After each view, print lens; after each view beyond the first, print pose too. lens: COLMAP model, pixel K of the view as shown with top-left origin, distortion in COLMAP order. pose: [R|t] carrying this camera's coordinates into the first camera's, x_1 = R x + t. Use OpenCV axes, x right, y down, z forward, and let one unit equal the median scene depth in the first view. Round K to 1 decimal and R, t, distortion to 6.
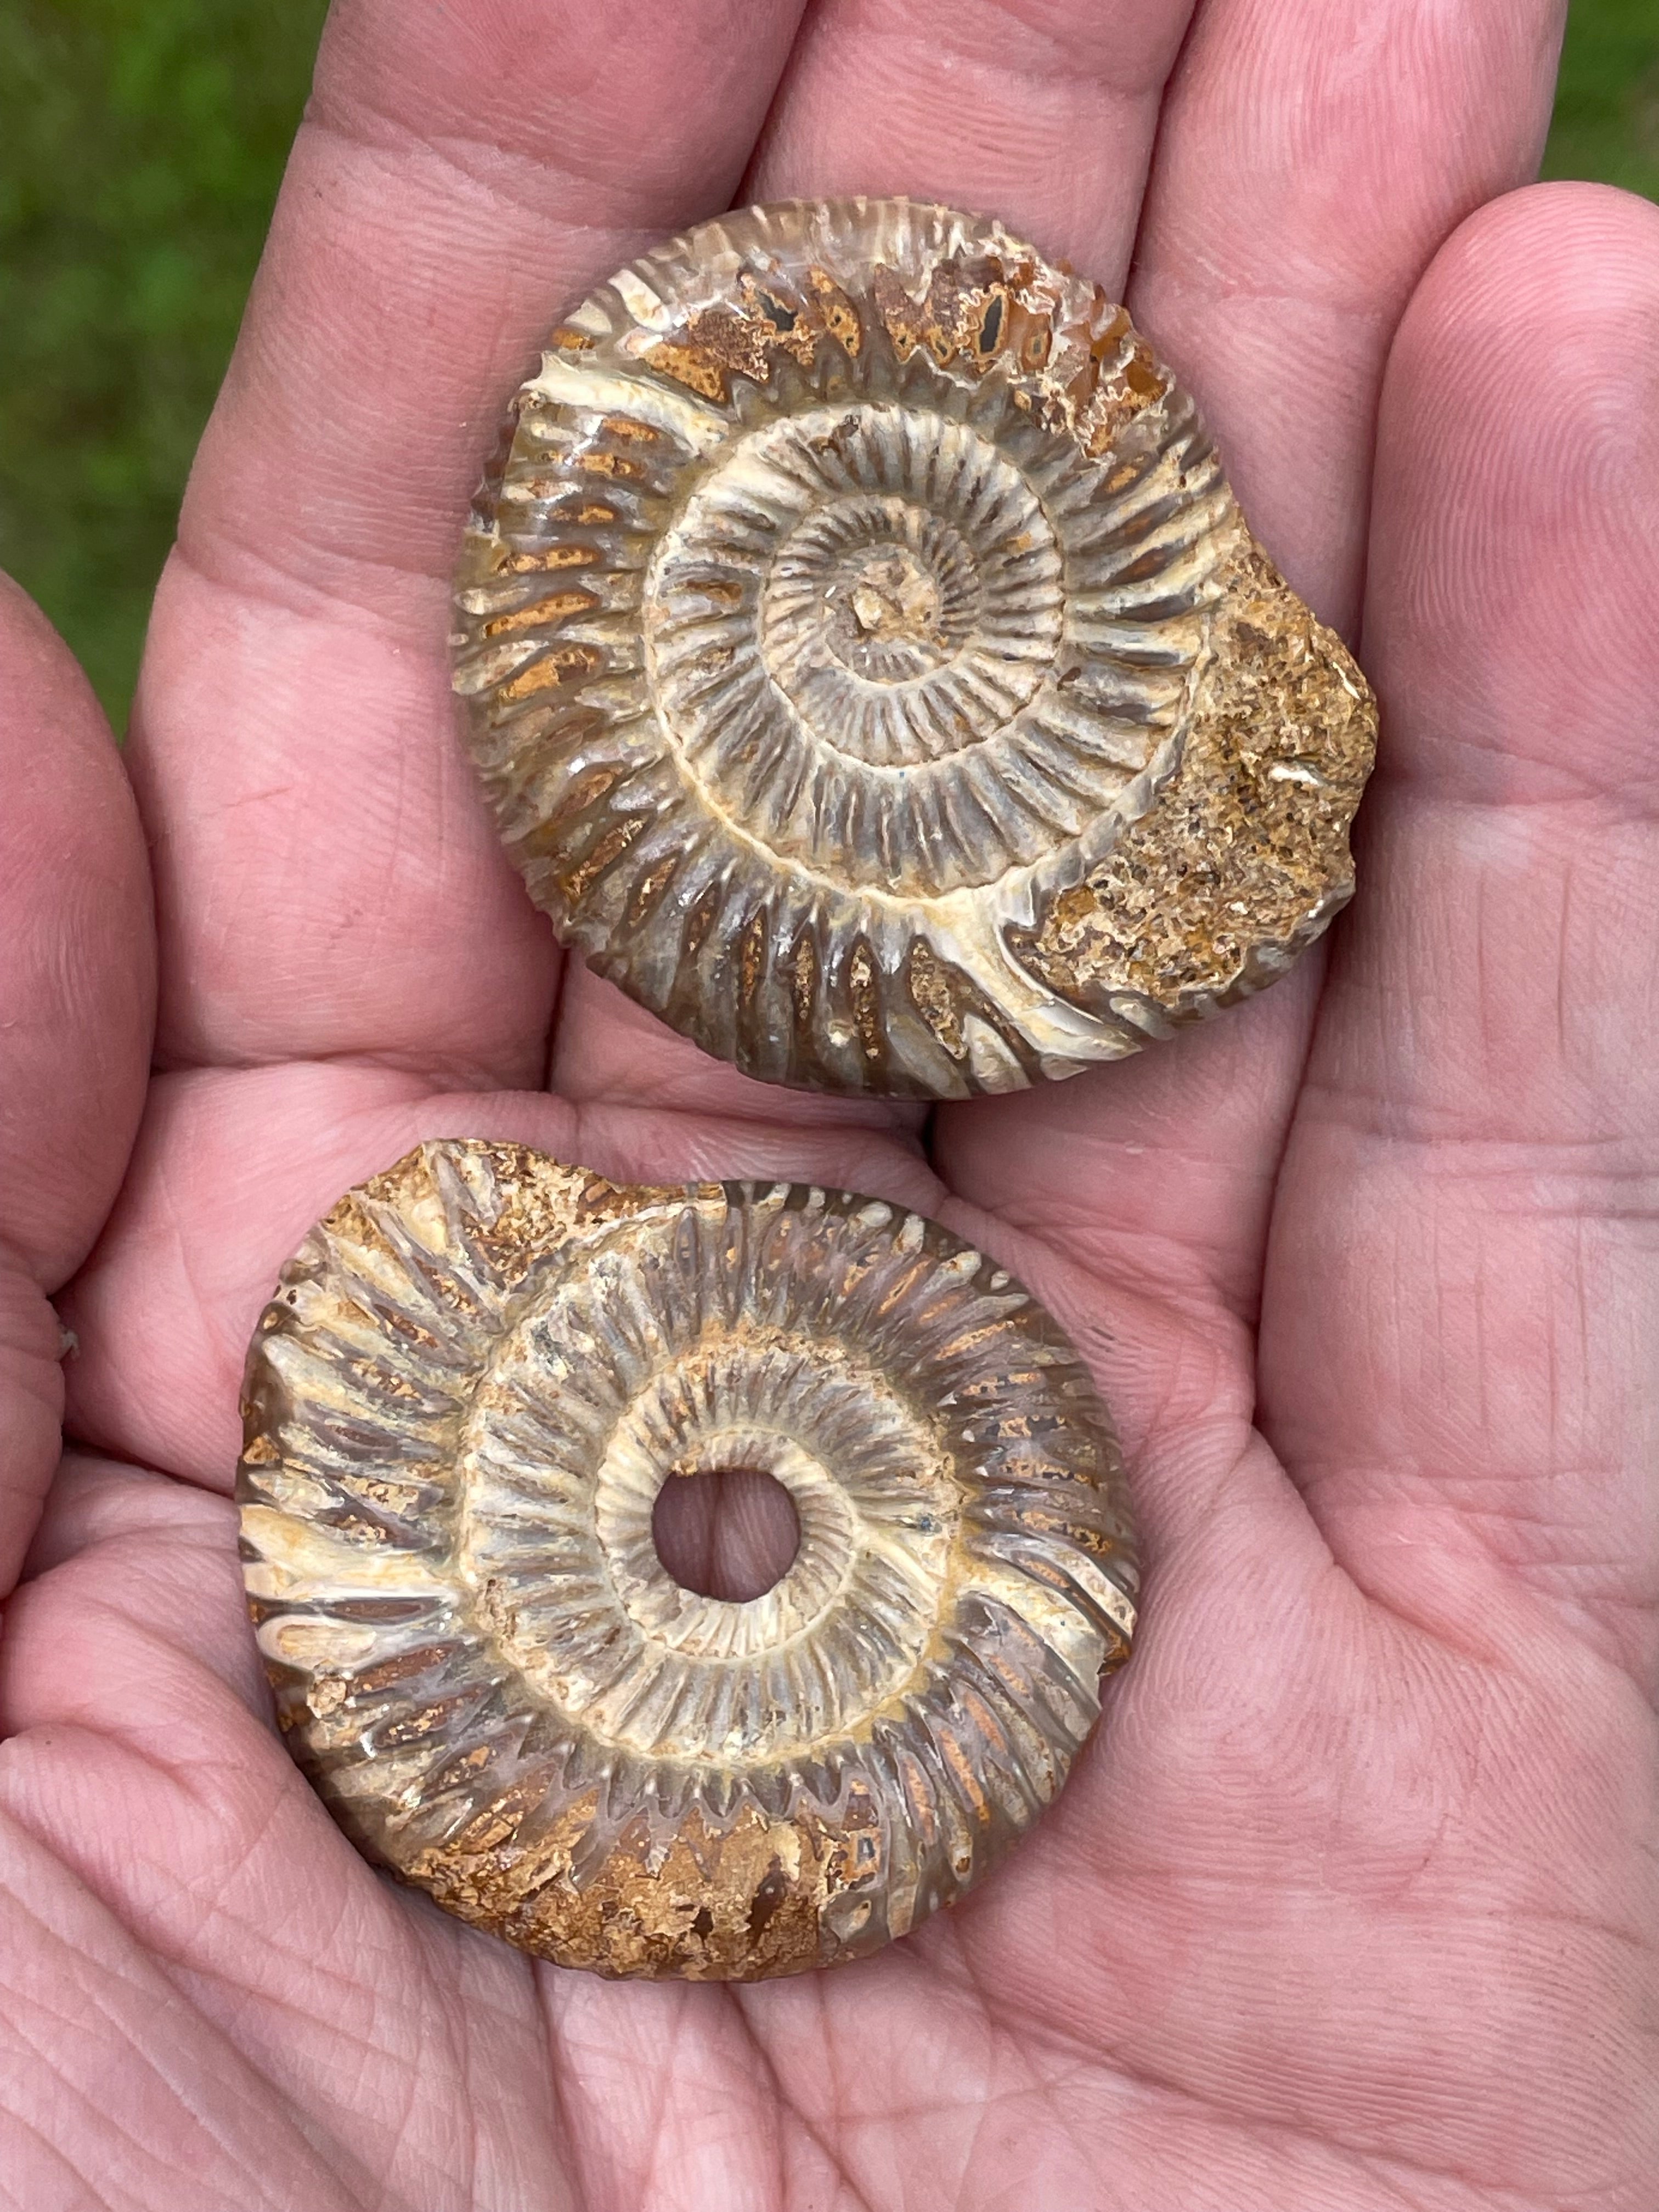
lens RADIAL K [[3837.1, 0, 819.6], [0, 3837.1, 1111.1], [0, 0, 1]] dist [0.169768, 0.000000]
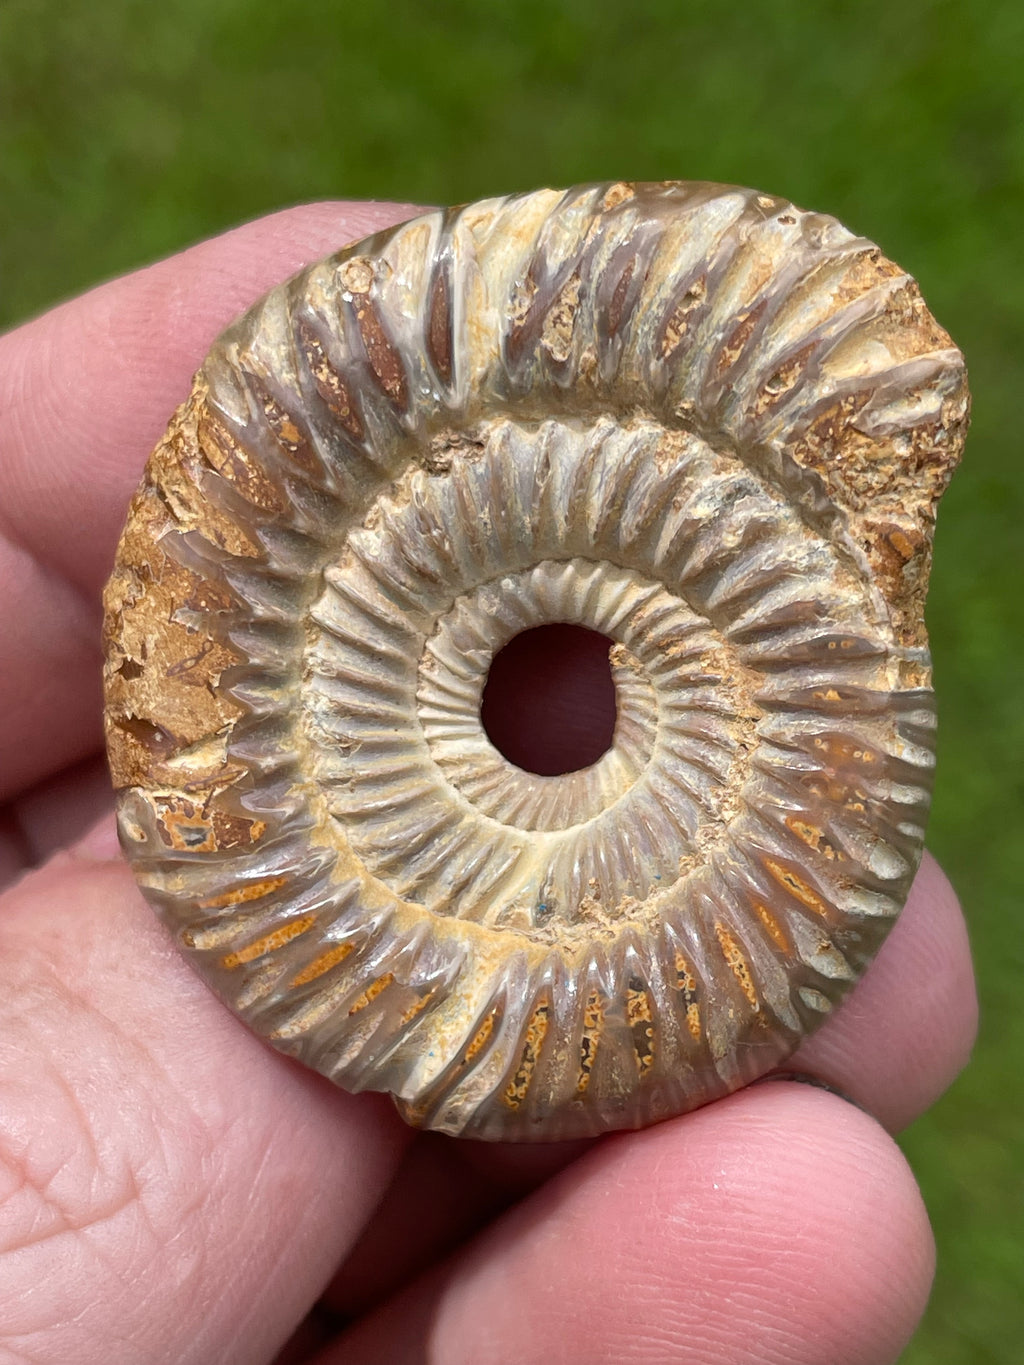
lens RADIAL K [[2367.8, 0, 508.1], [0, 2367.8, 695.8], [0, 0, 1]] dist [0.169768, 0.000000]
pose [[-0.014998, 0.994936, -0.099387, 0.033453], [-0.946399, 0.017949, 0.322501, -0.070698], [0.322651, 0.098896, 0.941337, 0.453826]]
